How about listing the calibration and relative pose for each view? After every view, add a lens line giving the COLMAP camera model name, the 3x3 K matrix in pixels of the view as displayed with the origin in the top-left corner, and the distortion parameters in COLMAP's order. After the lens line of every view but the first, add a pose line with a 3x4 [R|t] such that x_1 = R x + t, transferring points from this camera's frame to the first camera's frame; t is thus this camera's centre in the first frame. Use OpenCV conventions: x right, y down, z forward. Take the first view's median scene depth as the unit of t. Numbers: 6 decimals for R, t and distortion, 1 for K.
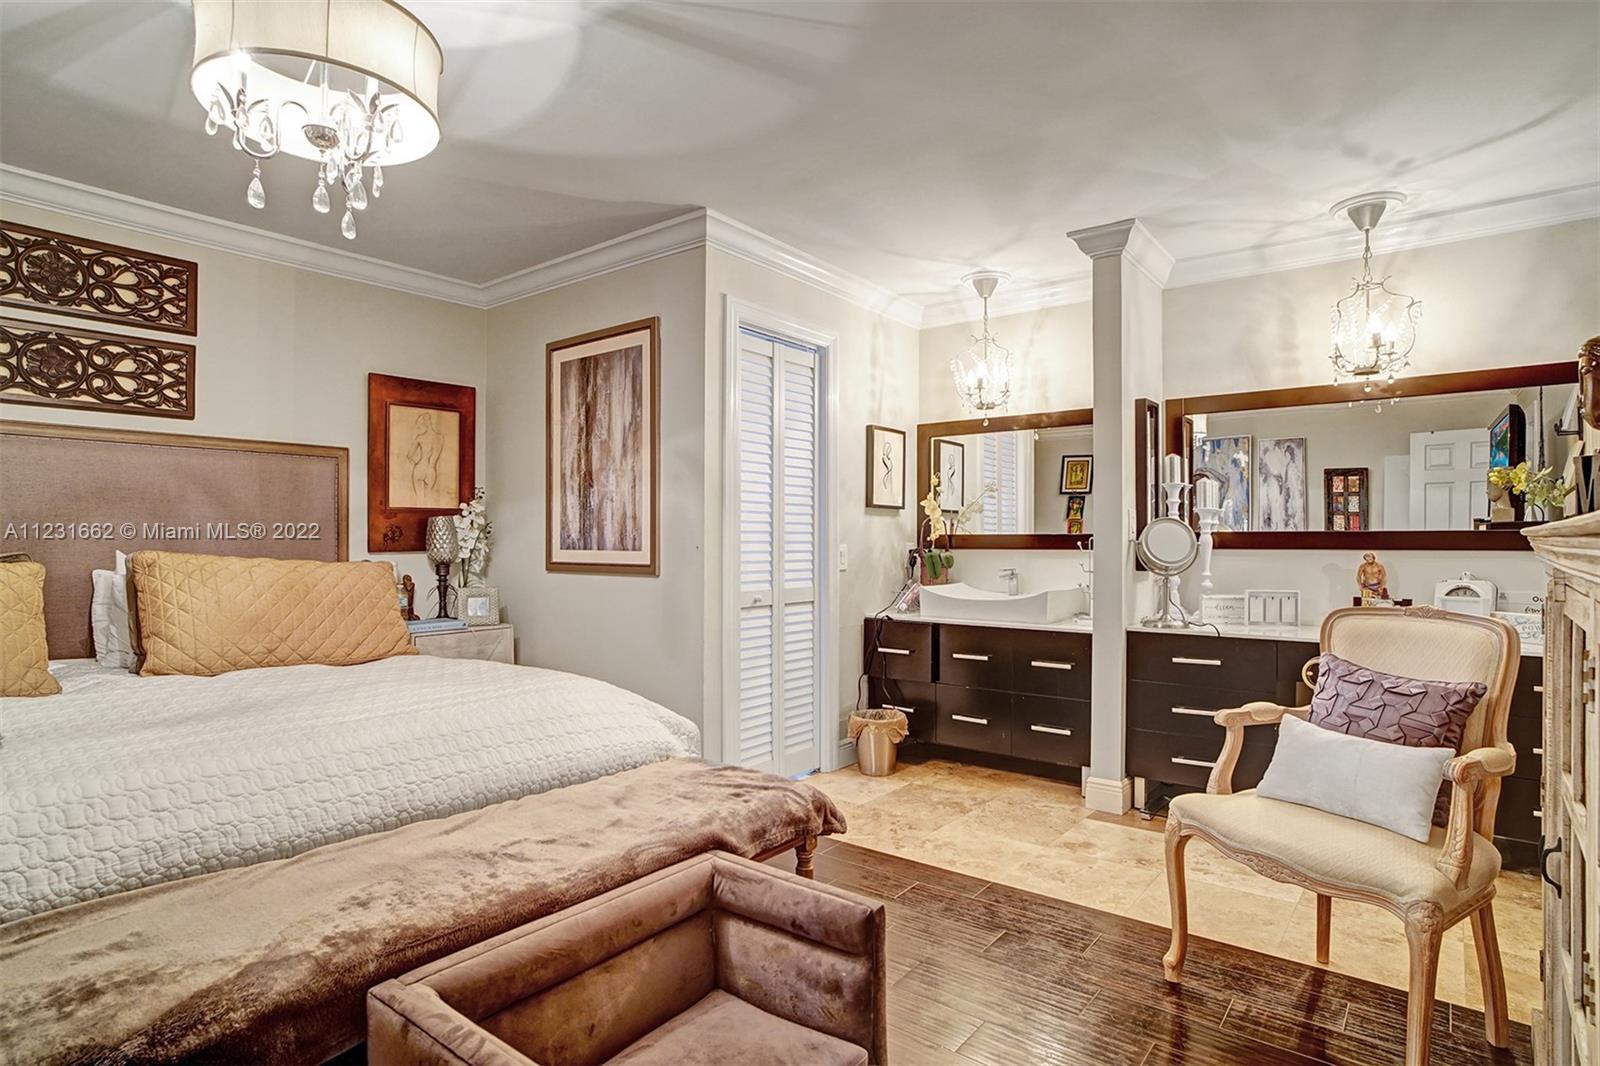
lens RADIAL K [[853.9, 0, 805.0], [0, 853.9, 536.2], [0, 0, 1]] dist [-0.037560, 0.016331]
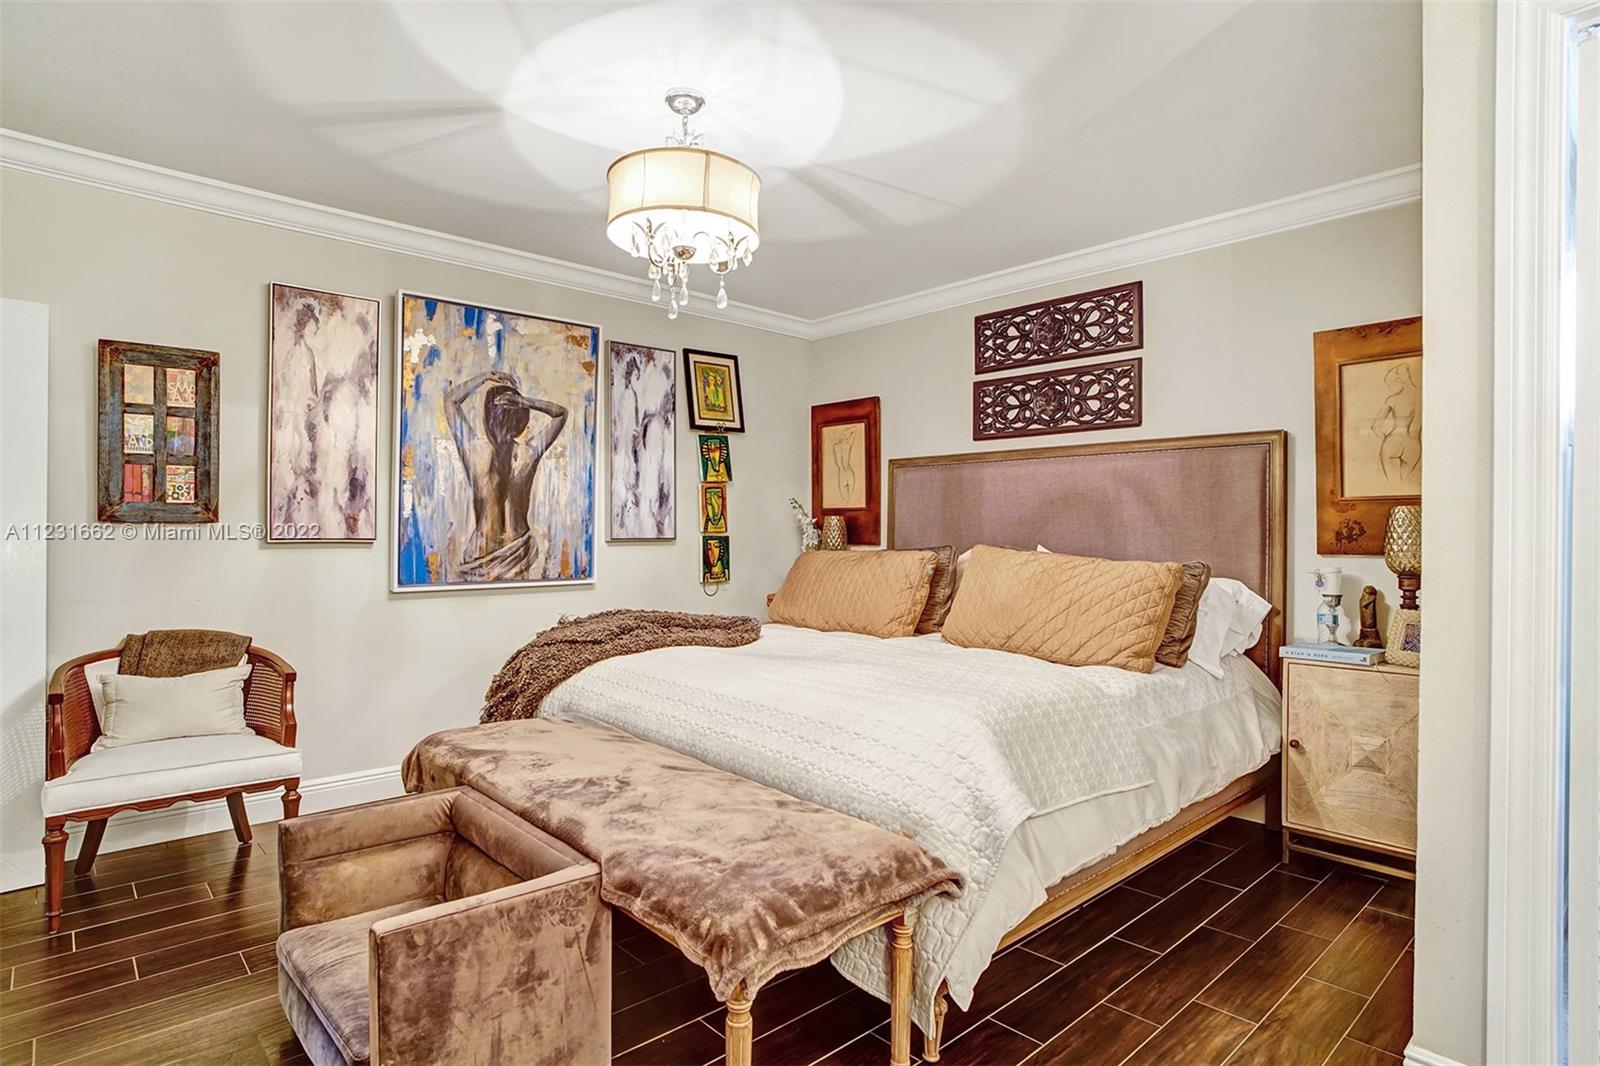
lens RADIAL K [[853.9, 0, 803.2], [0, 853.9, 531.8], [0, 0, 1]] dist [-0.037560, 0.016331]
pose [[-0.175934, 0.000593, -0.984402, 0.272241], [-0.001934, 0.999998, 0.000948, -0.001706], [0.984400, 0.002070, -0.175932, 0.490514]]
